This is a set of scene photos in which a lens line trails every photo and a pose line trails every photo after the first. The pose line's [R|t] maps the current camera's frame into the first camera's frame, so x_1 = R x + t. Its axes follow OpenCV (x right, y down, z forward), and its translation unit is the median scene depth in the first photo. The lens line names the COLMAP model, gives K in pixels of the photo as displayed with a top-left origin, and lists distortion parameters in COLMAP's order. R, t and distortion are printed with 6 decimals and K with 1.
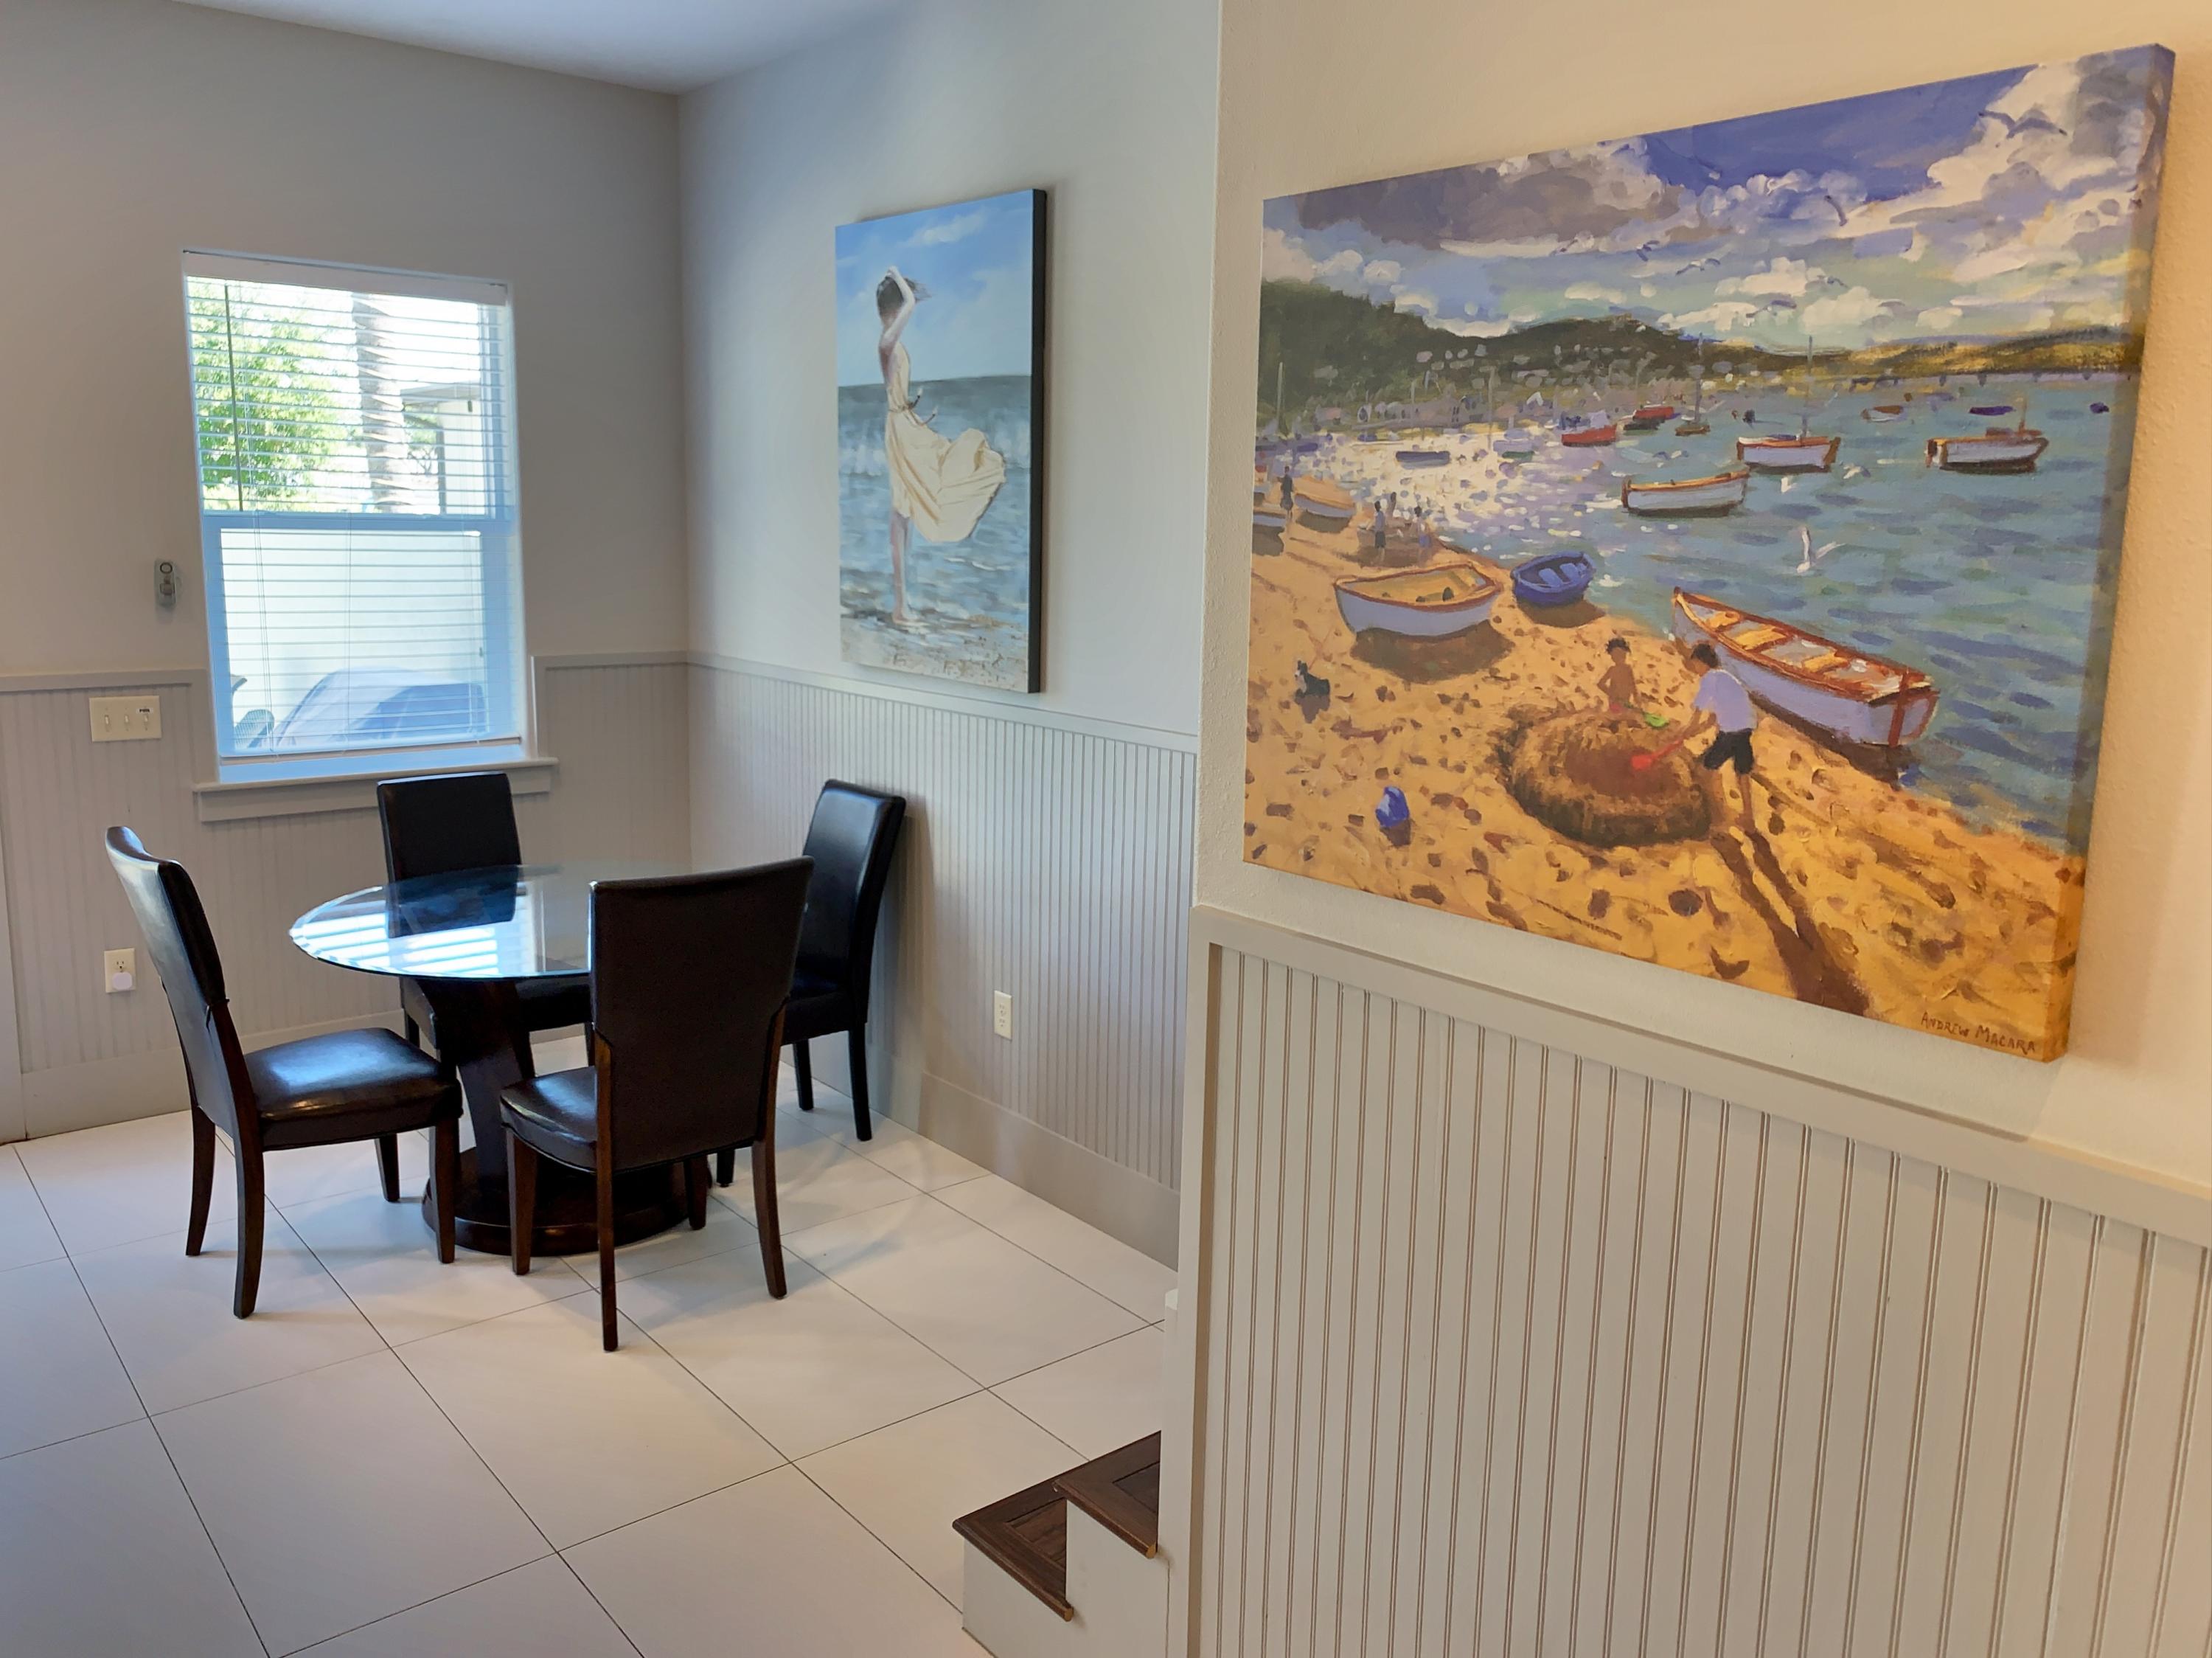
lens RADIAL K [[1706.3, 0, 1098.9], [0, 1706.3, 838.1], [0, 0, 1]] dist [0.010780, -0.021690]
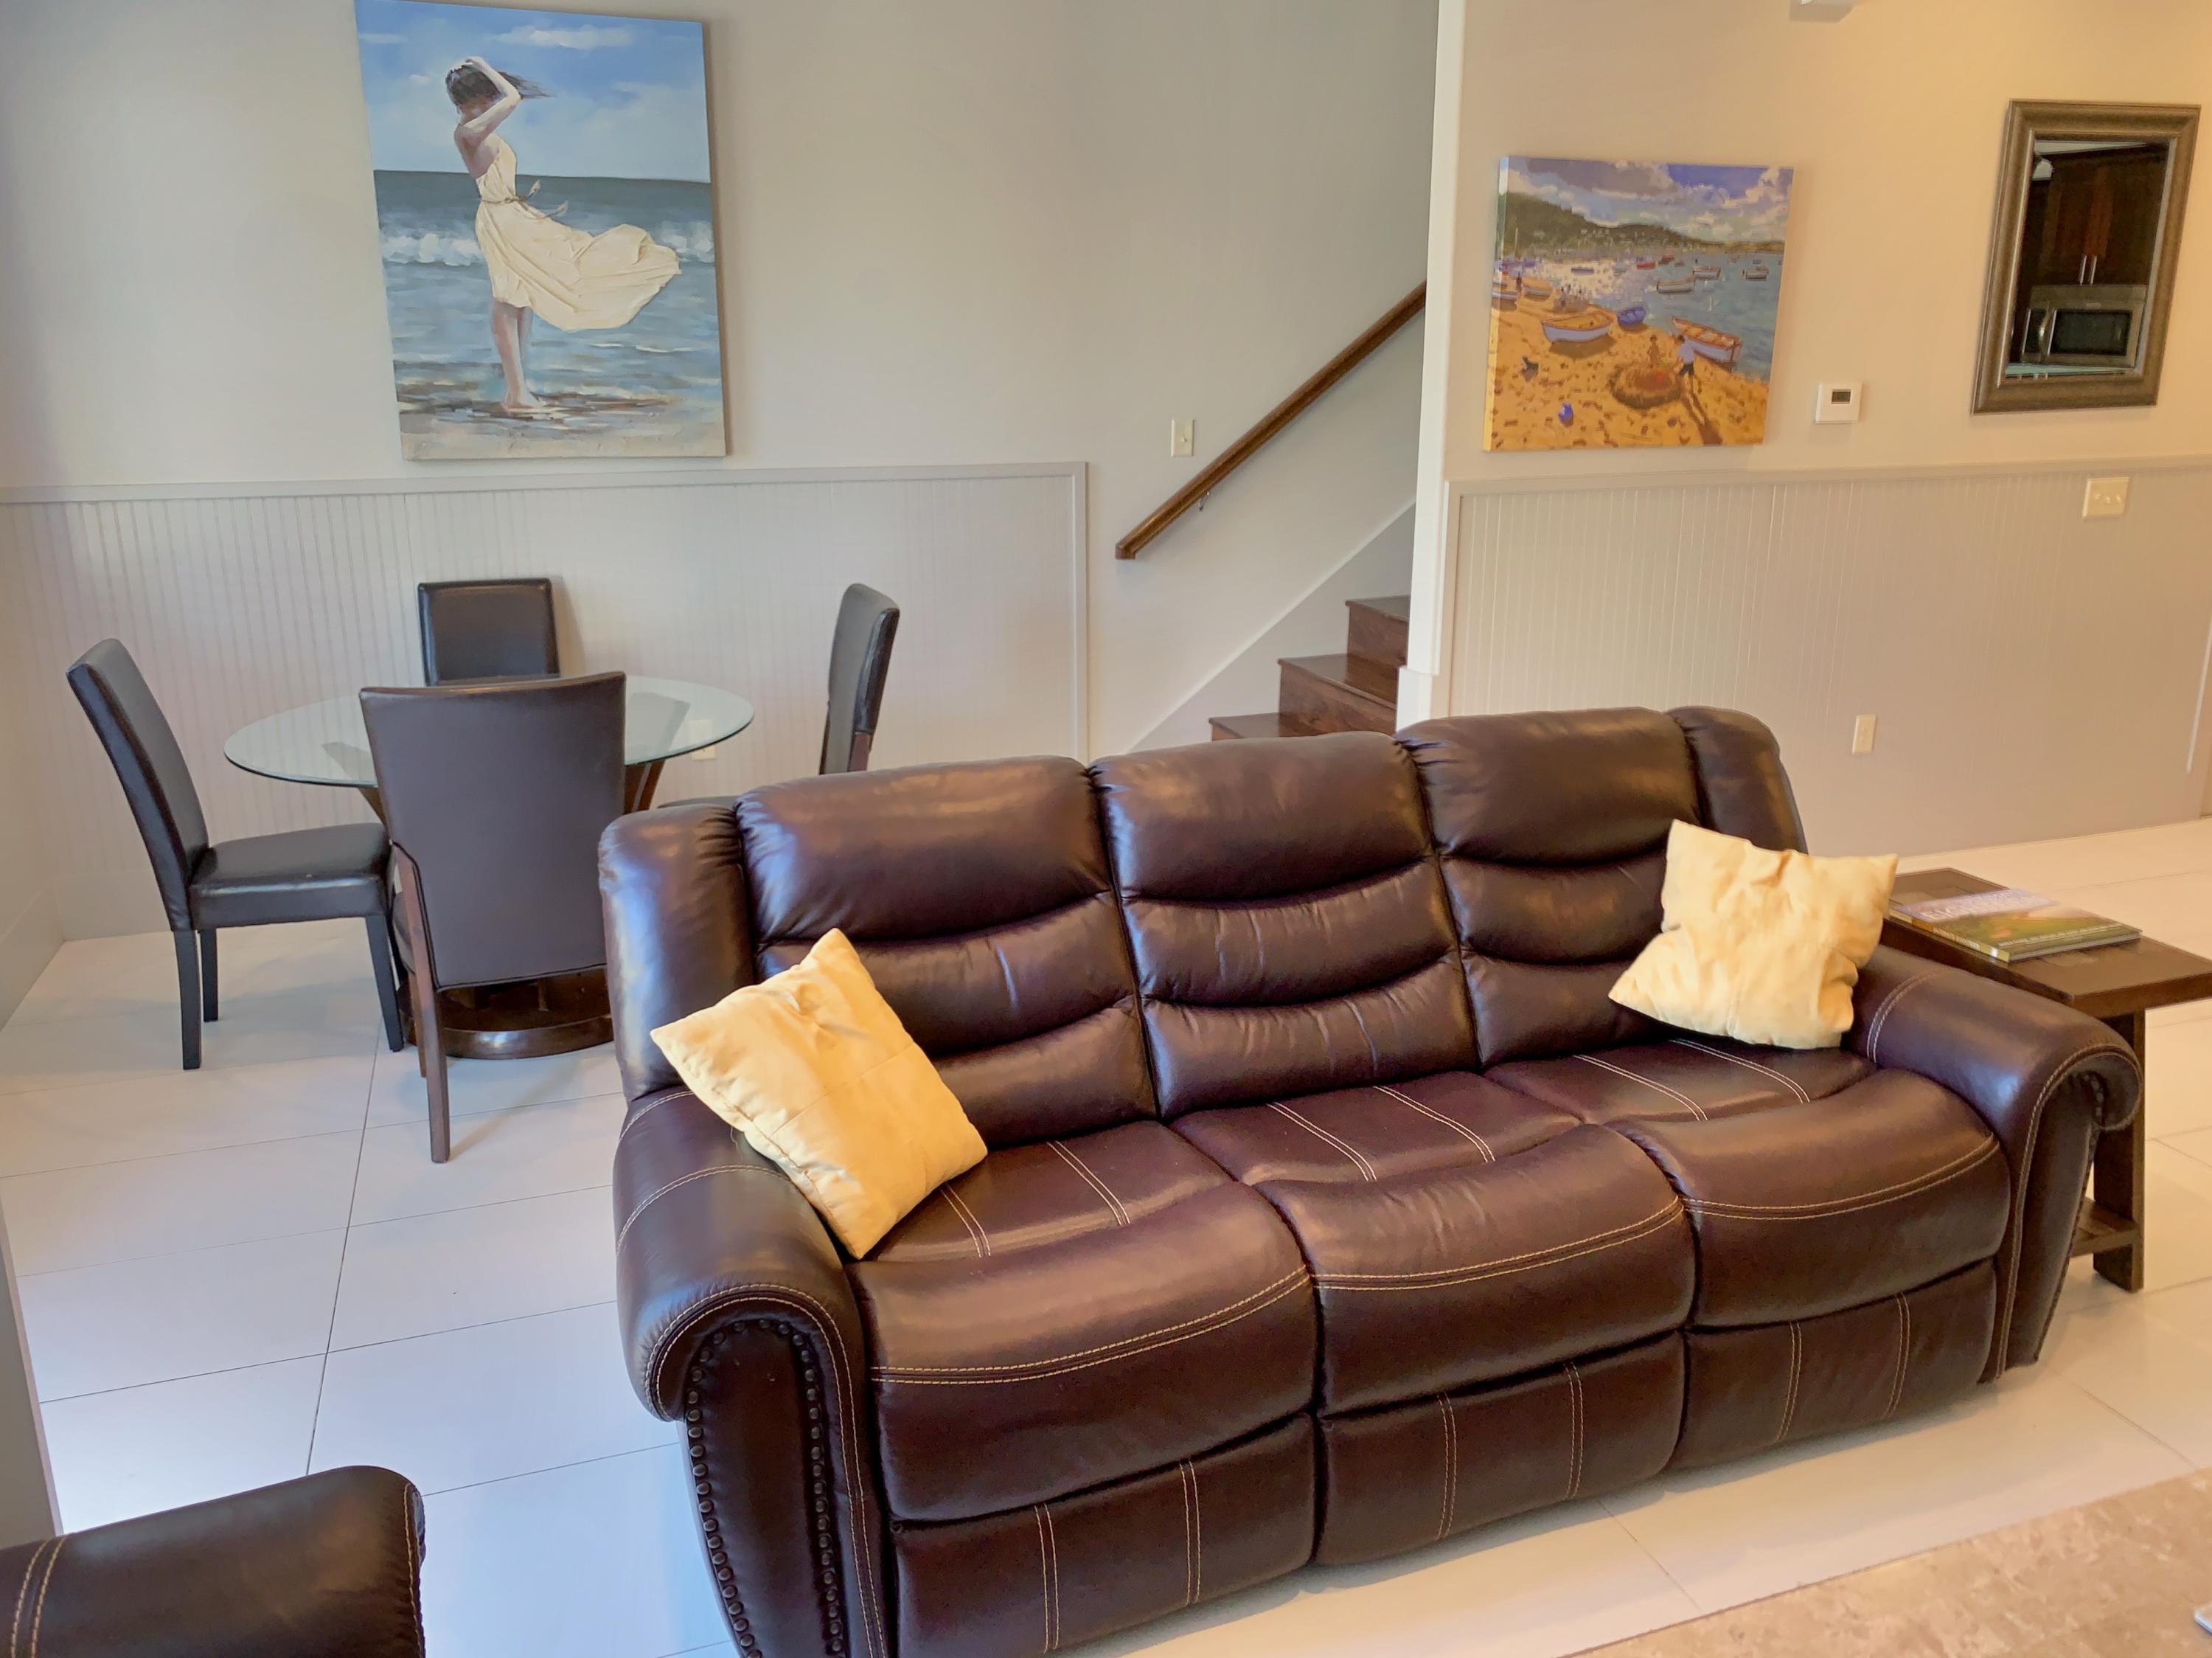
lens RADIAL K [[1706.3, 0, 1103.4], [0, 1706.3, 824.3], [0, 0, 1]] dist [0.010780, -0.021690]
pose [[0.330646, -0.278110, 0.901847, -2.655534], [0.185808, 0.956074, 0.226709, -0.141551], [-0.925283, 0.092610, 0.367797, 0.794485]]
